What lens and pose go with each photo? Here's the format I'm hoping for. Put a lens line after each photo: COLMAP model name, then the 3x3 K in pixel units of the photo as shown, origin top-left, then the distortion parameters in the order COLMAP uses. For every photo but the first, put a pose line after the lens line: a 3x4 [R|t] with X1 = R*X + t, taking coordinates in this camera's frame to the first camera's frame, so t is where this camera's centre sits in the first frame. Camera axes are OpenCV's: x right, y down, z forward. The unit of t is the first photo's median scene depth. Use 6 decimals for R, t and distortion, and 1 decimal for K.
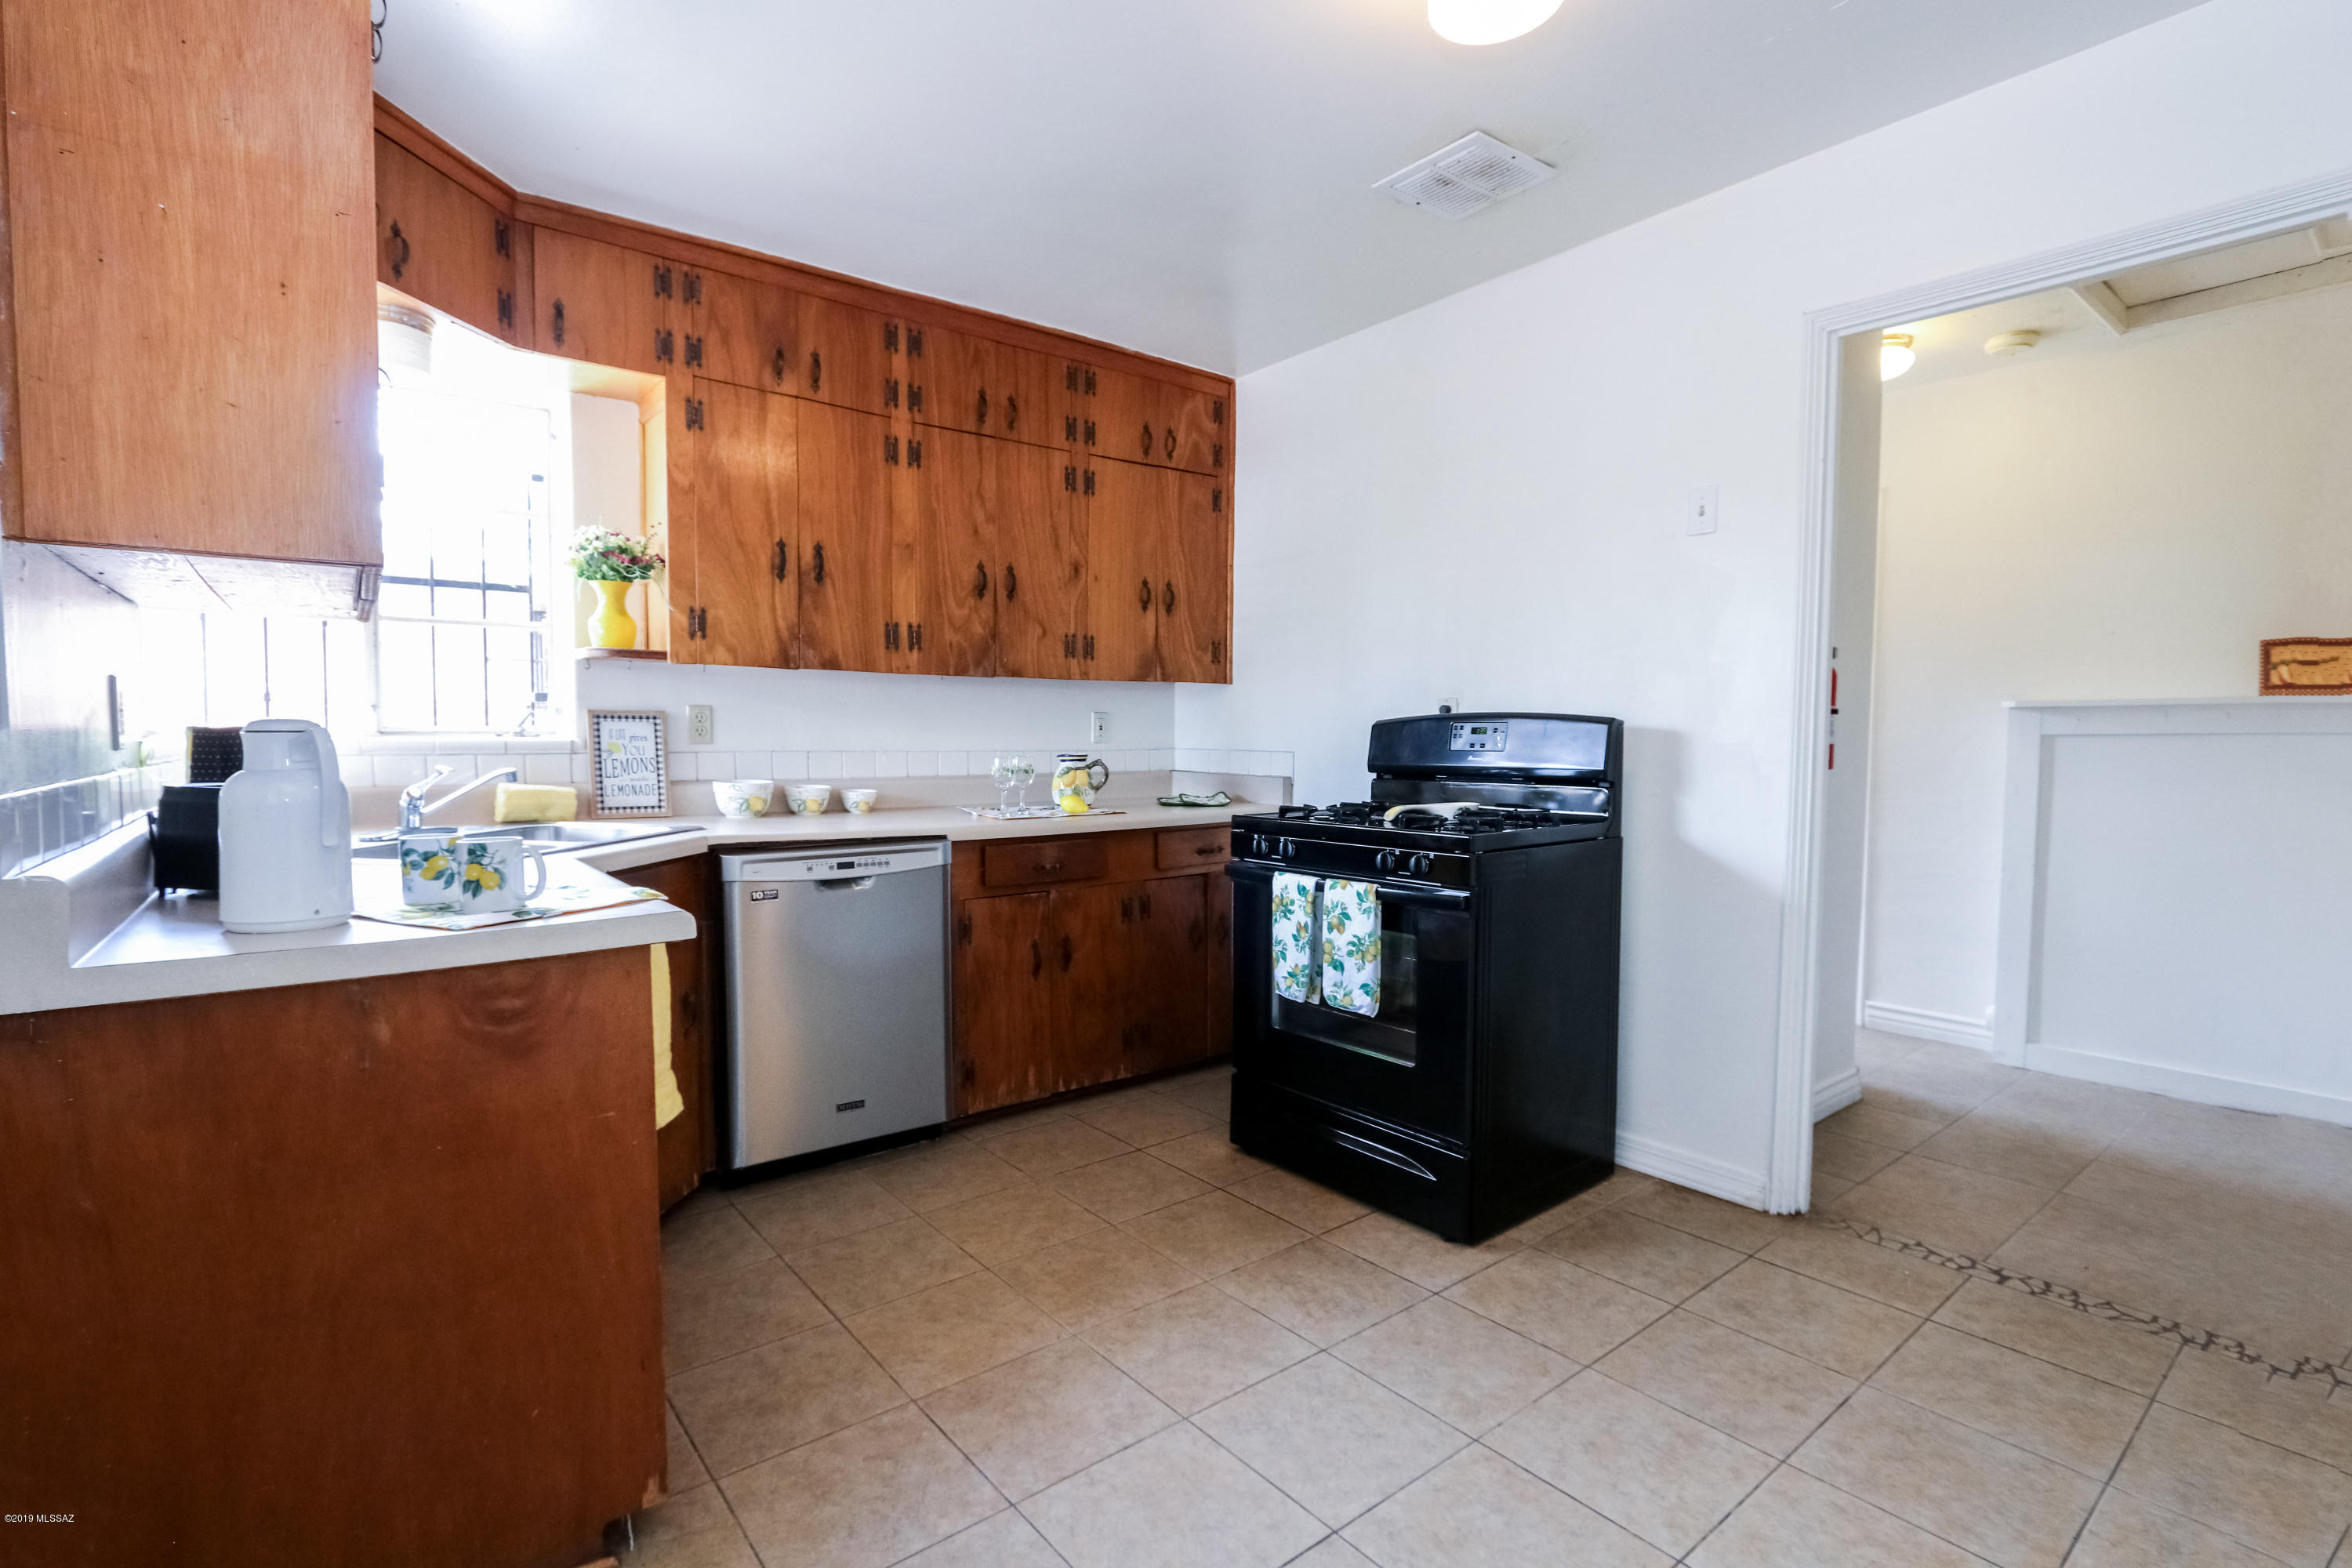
lens RADIAL K [[1094.6, 0, 1146.8], [0, 1094.6, 791.4], [0, 0, 1]] dist [-0.018845, 0.001427]
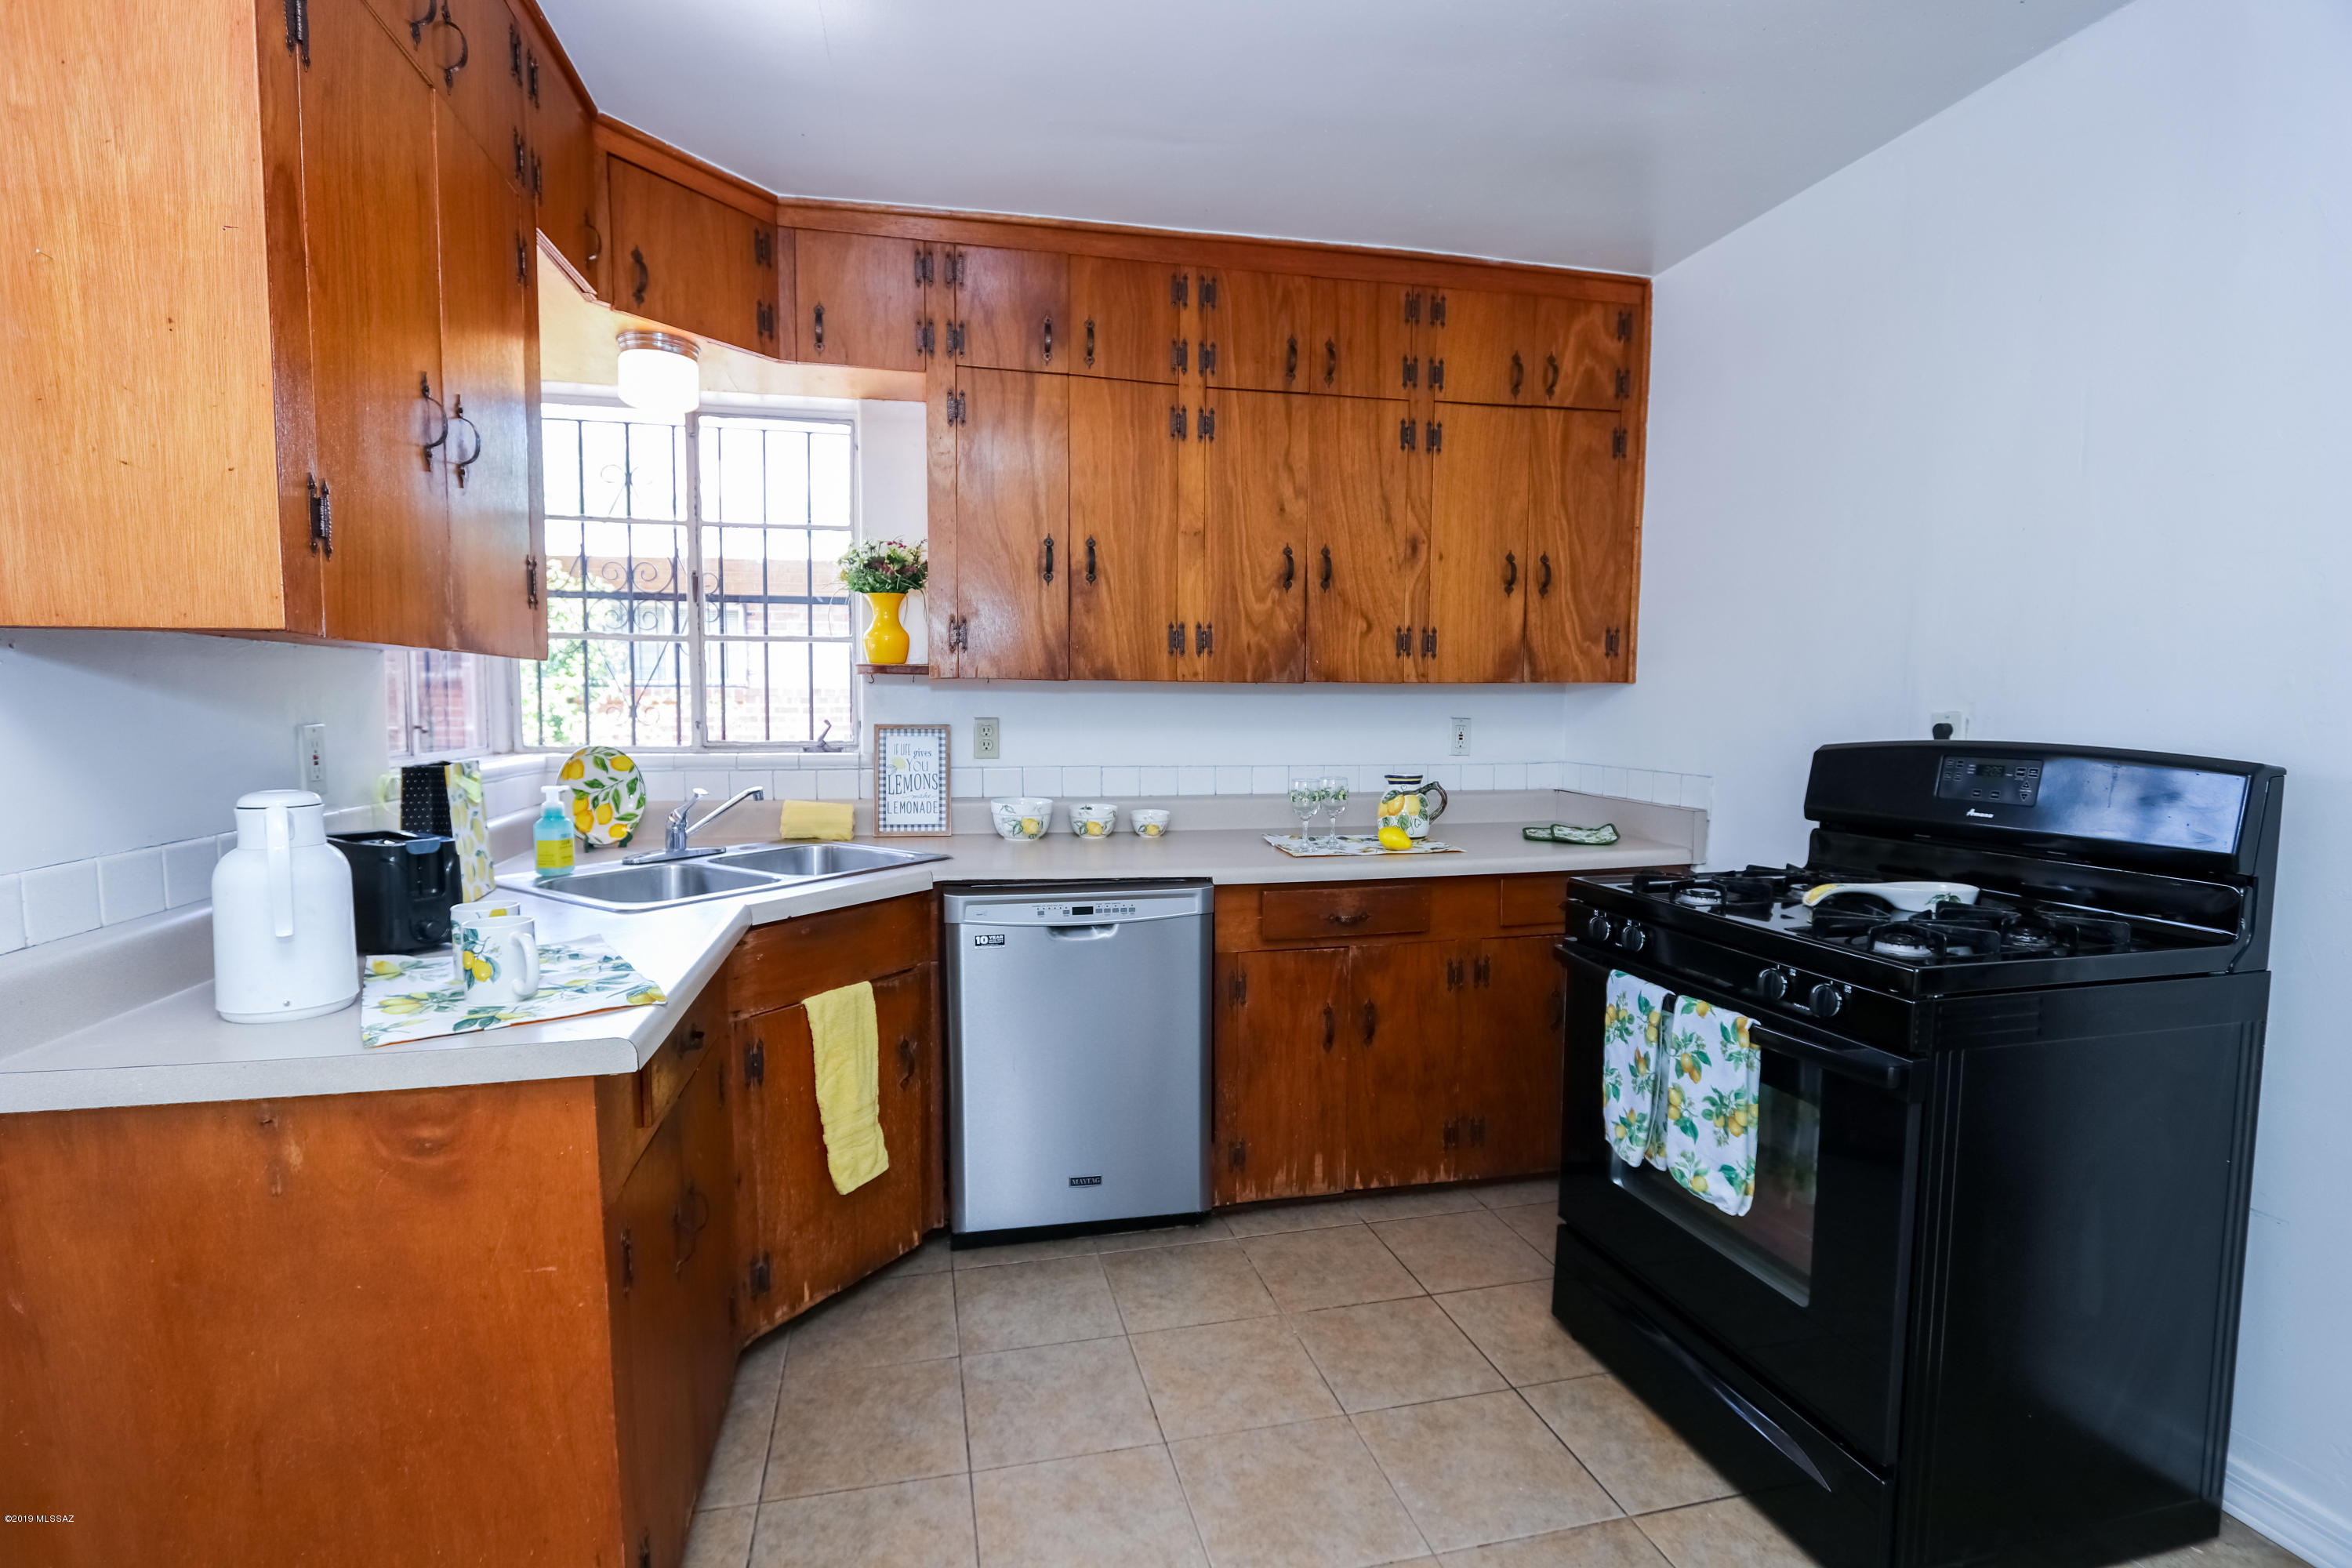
lens RADIAL K [[1090.4, 0, 1144.1], [0, 1090.4, 791.2], [0, 0, 1]] dist [-0.014855, 0.001591]
pose [[0.903042, 0.034616, -0.428154, 0.140426], [-0.022669, 0.999199, 0.032973, -0.057811], [0.428953, -0.020070, 0.903104, 0.239026]]
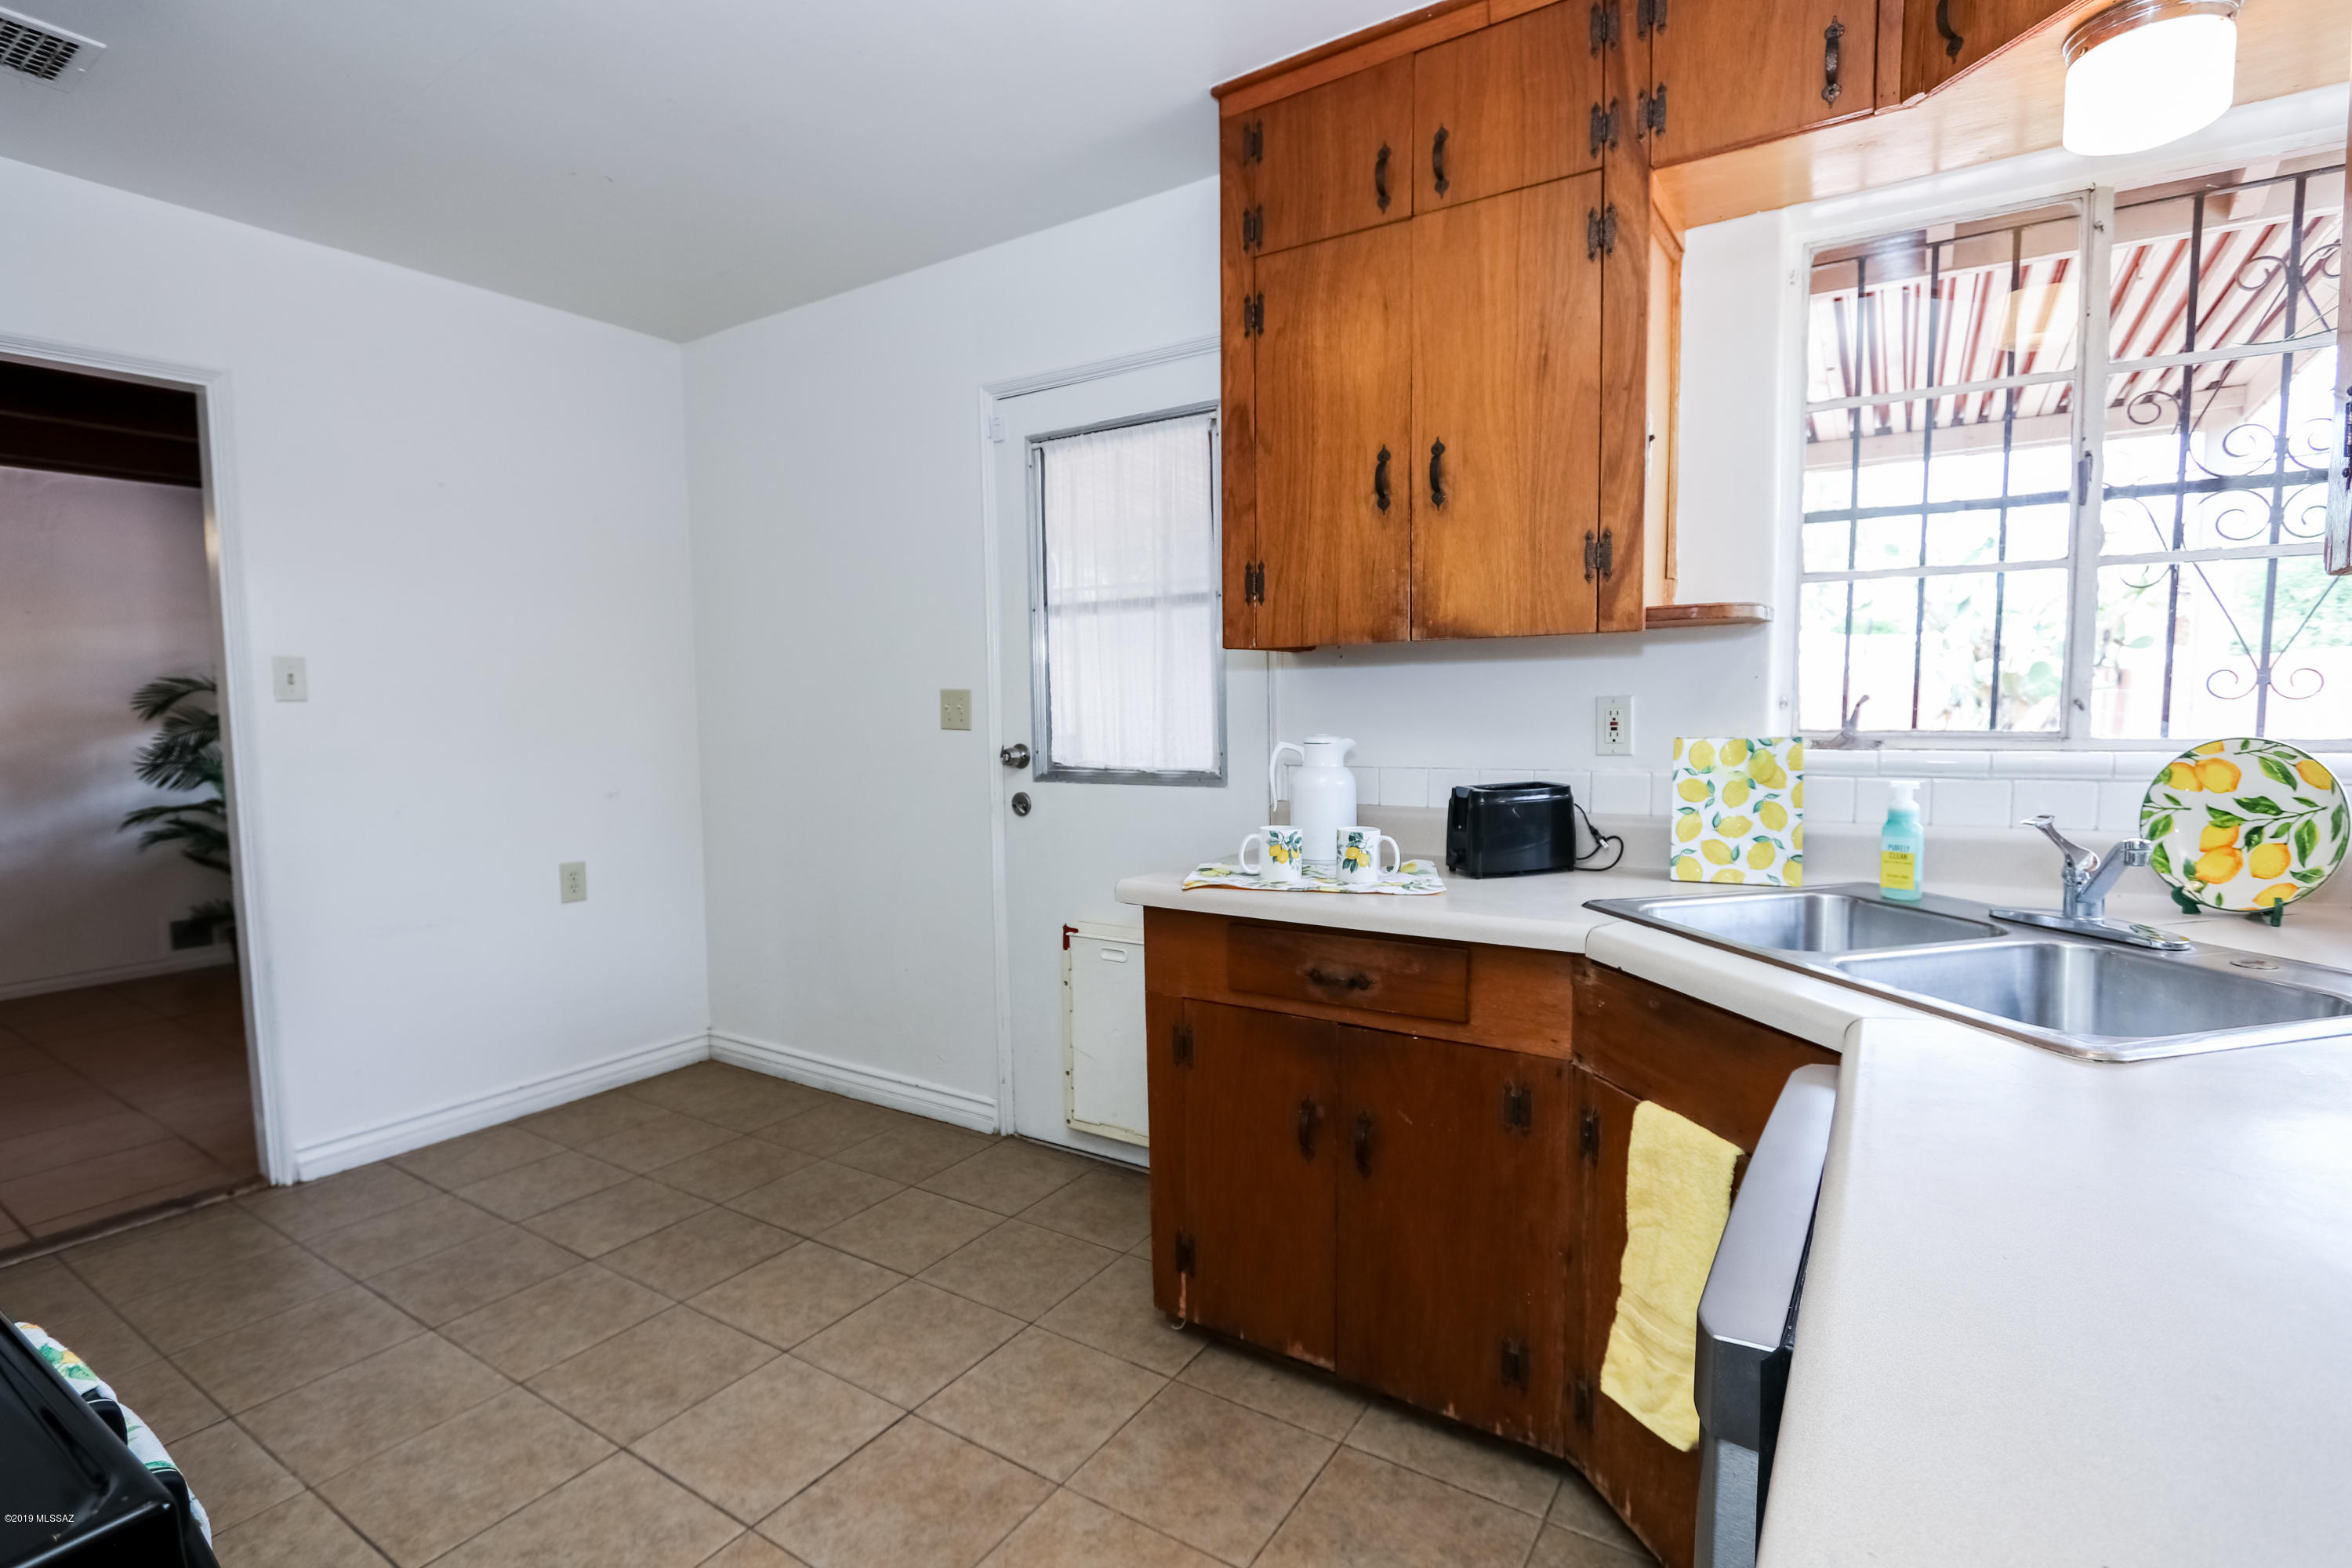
lens RADIAL K [[1126.3, 0, 1149.0], [0, 1126.3, 794.9], [0, 0, 1]] dist [-0.013026, 0.000198]
pose [[-0.947606, 0.041008, -0.316799, -0.005780], [-0.001818, 0.991018, 0.133719, -0.101120], [0.319437, 0.127289, -0.939019, 1.258488]]
